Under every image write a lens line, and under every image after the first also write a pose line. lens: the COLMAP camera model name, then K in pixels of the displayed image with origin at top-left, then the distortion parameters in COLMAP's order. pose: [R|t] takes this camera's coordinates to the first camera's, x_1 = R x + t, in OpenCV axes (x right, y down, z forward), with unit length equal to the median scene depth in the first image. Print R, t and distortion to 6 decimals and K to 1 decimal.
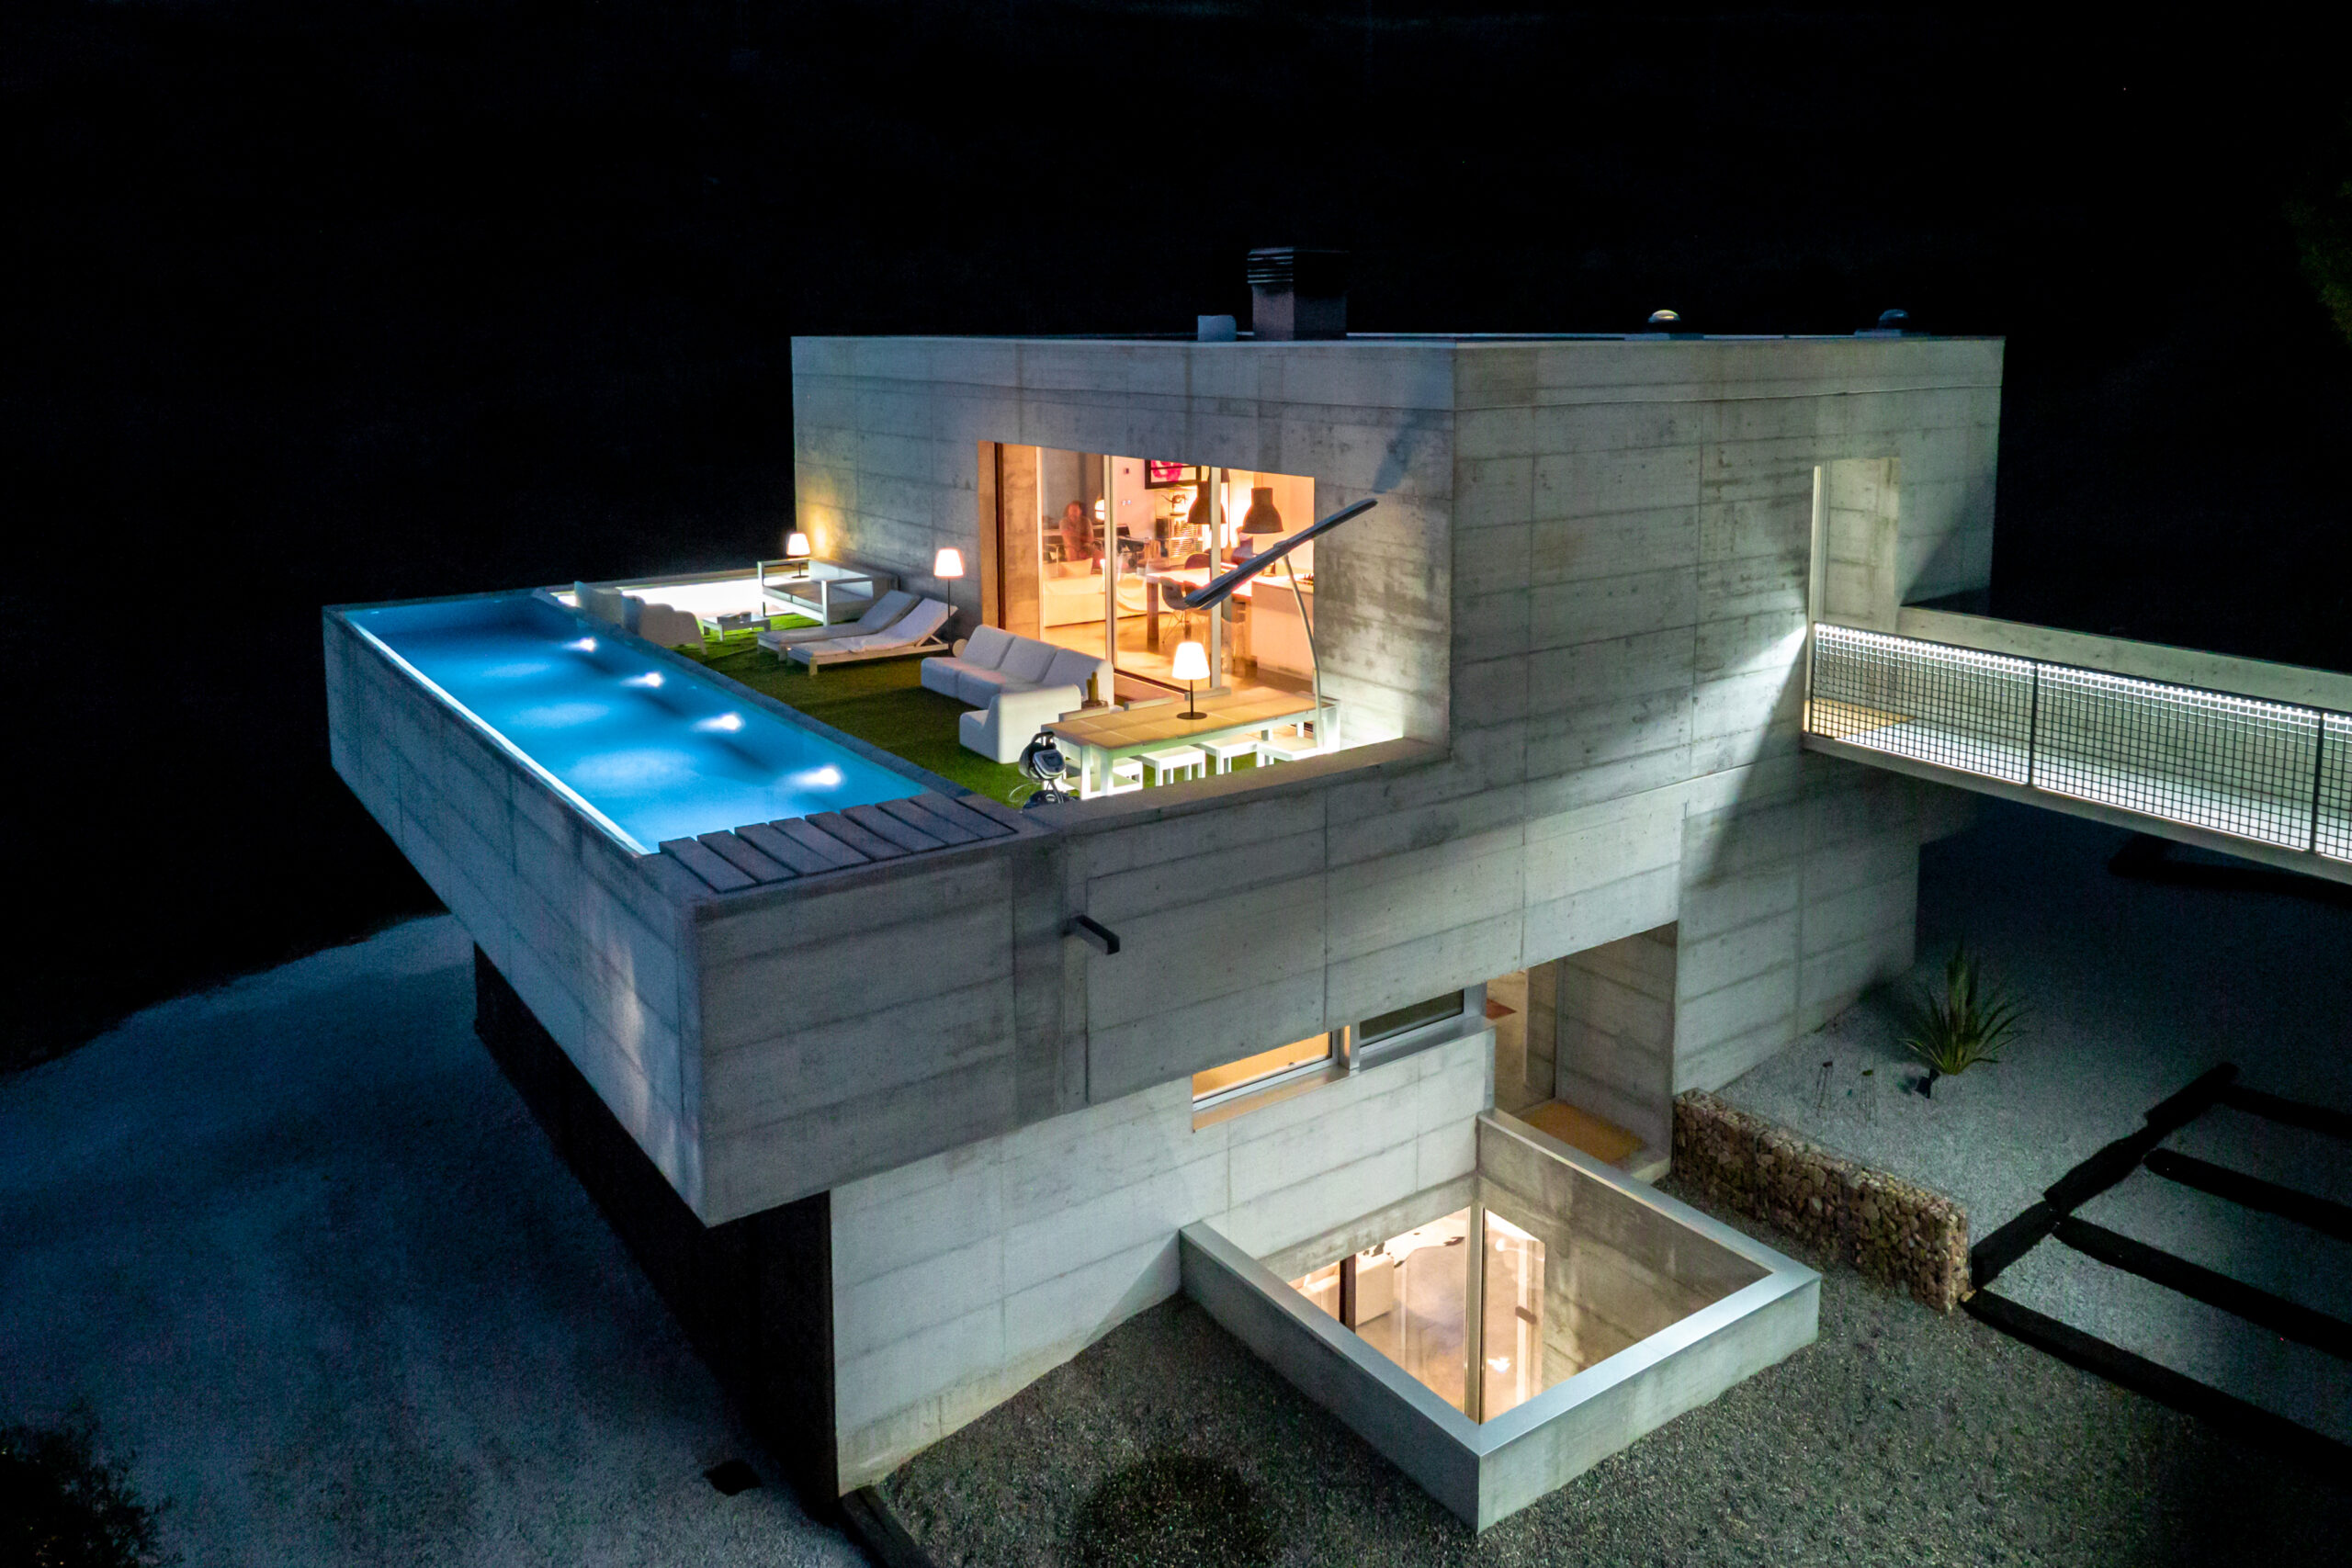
lens RADIAL K [[1696.3, 0, 1184.3], [0, 1696.3, 518.7], [0, 0, 1]] dist [-0.000059, 0.032114]
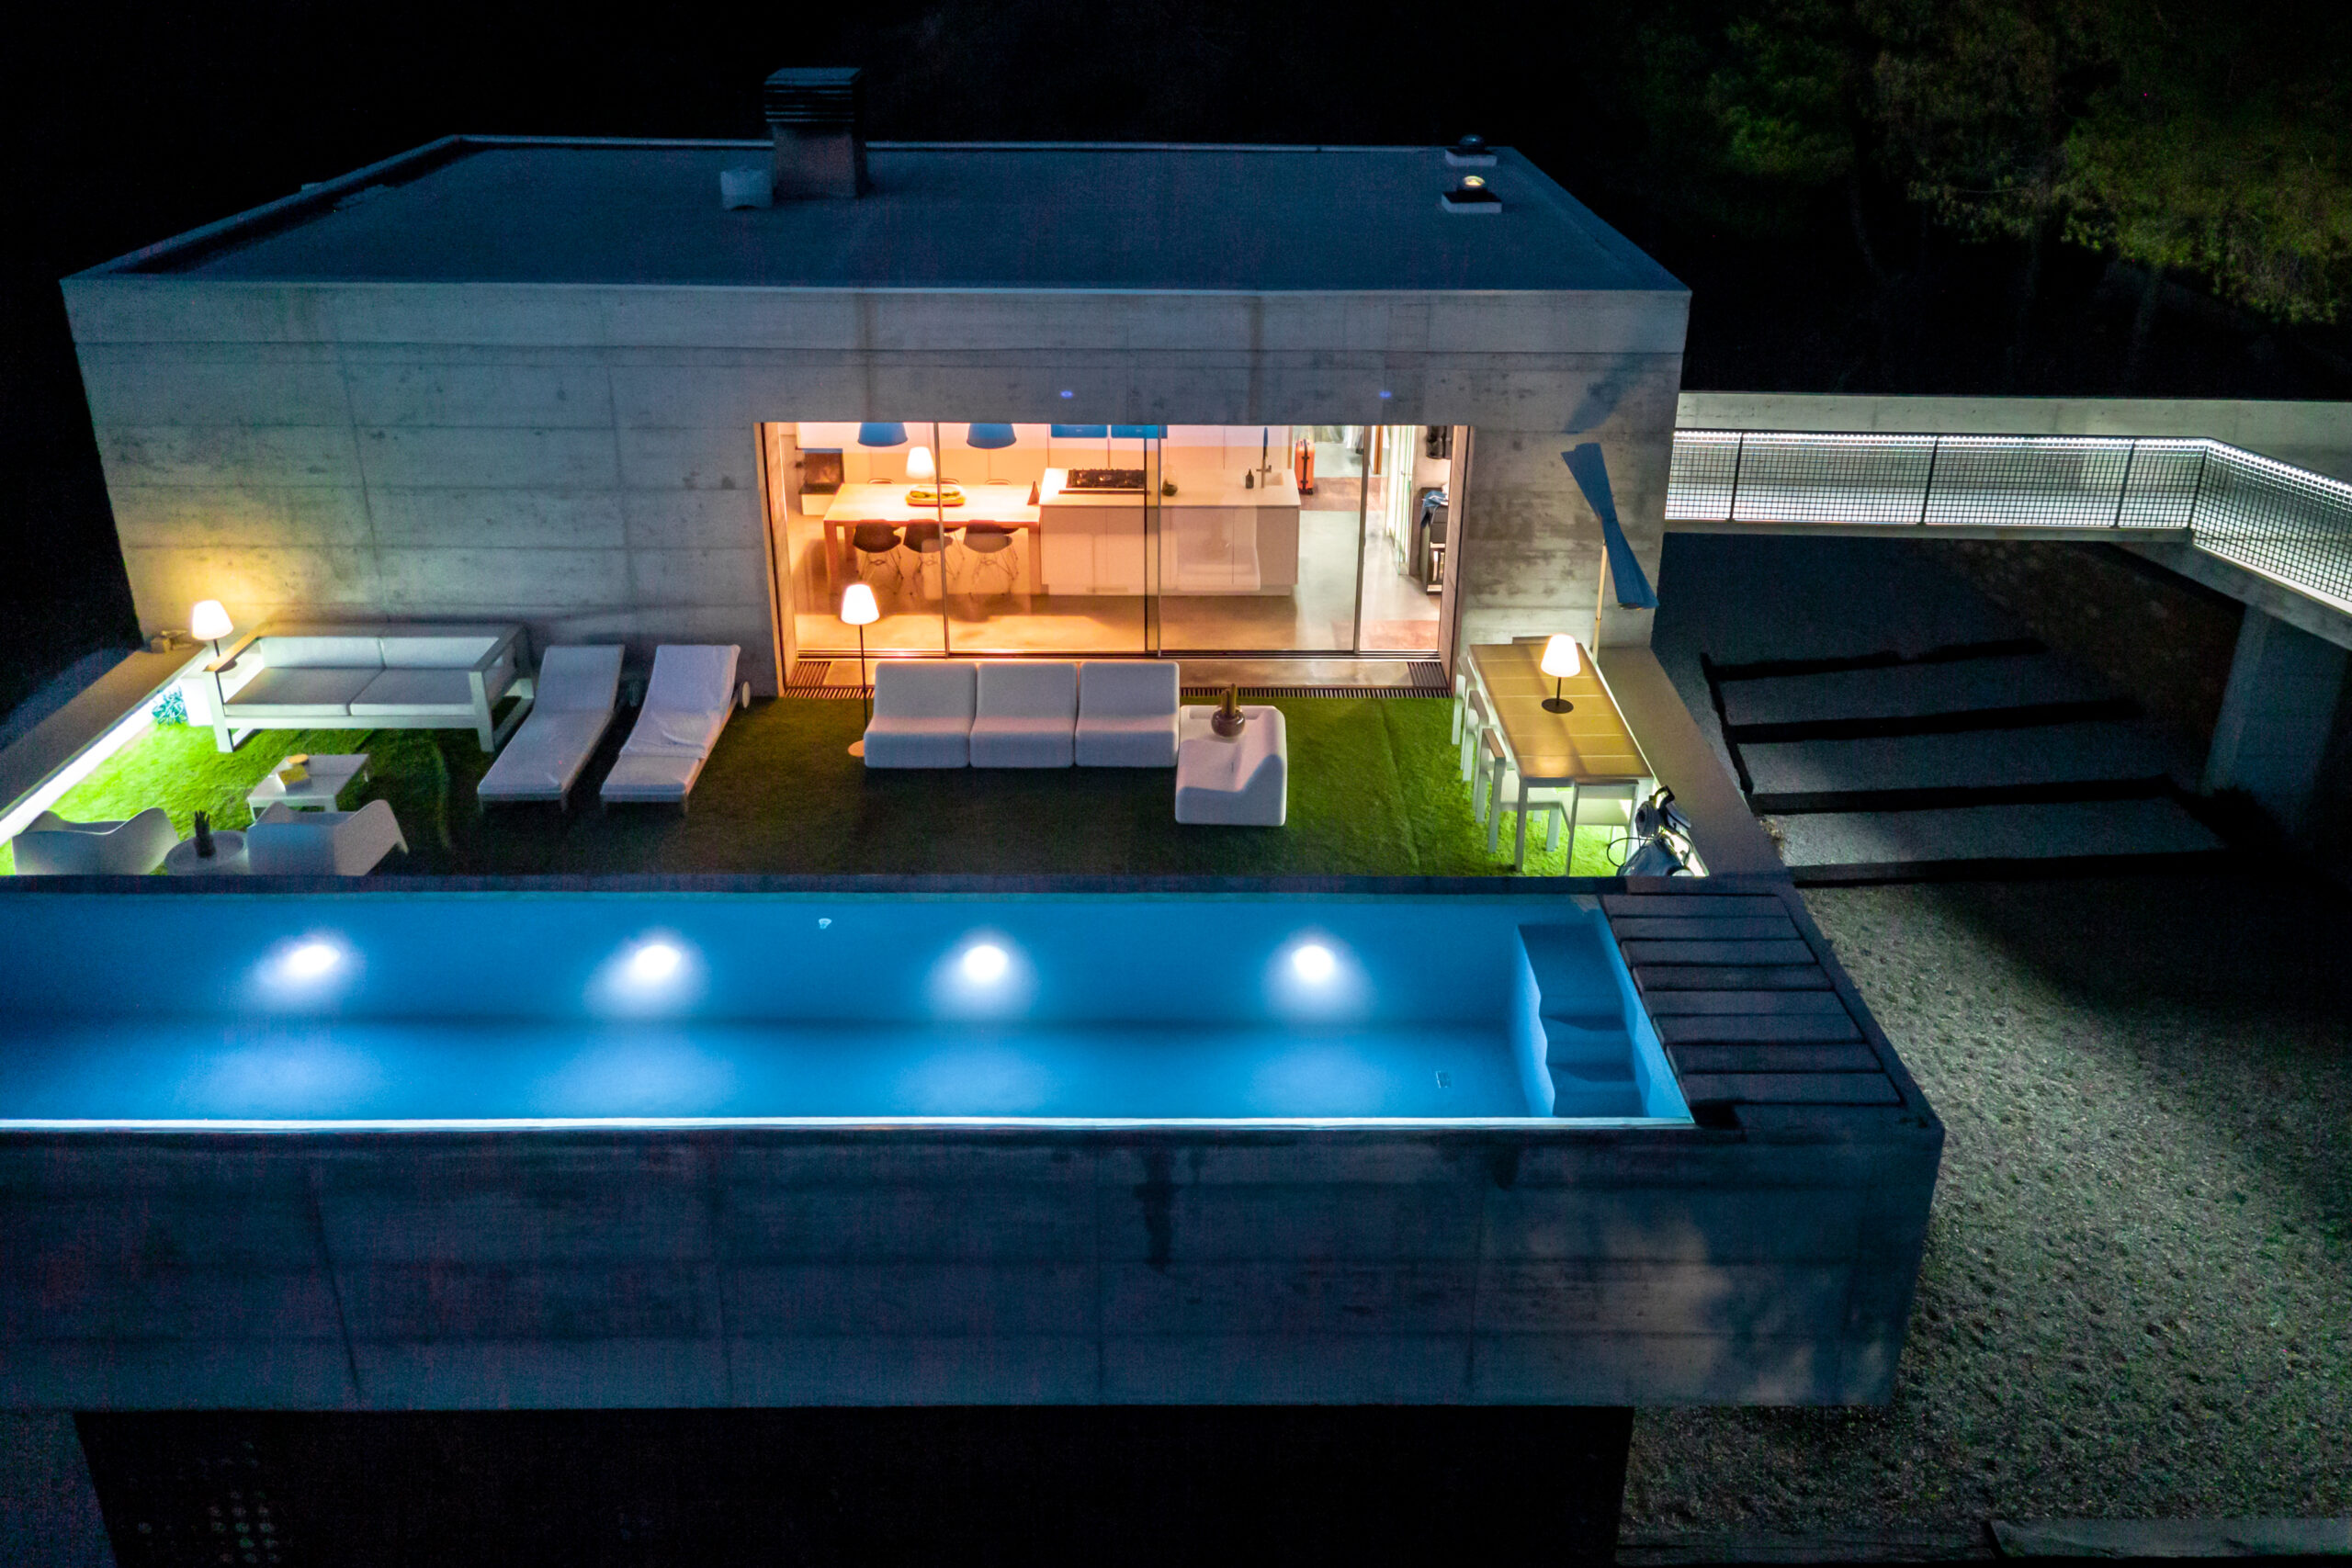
lens RADIAL K [[1705.2, 0, 1178.1], [0, 1705.2, 507.6], [0, 0, 1]] dist [0.004533, 0.091224]
pose [[0.566874, -0.280432, 0.774604, -0.791461], [0.082862, 0.954918, 0.285071, -0.272303], [-0.819626, -0.097414, 0.564556, 0.578613]]
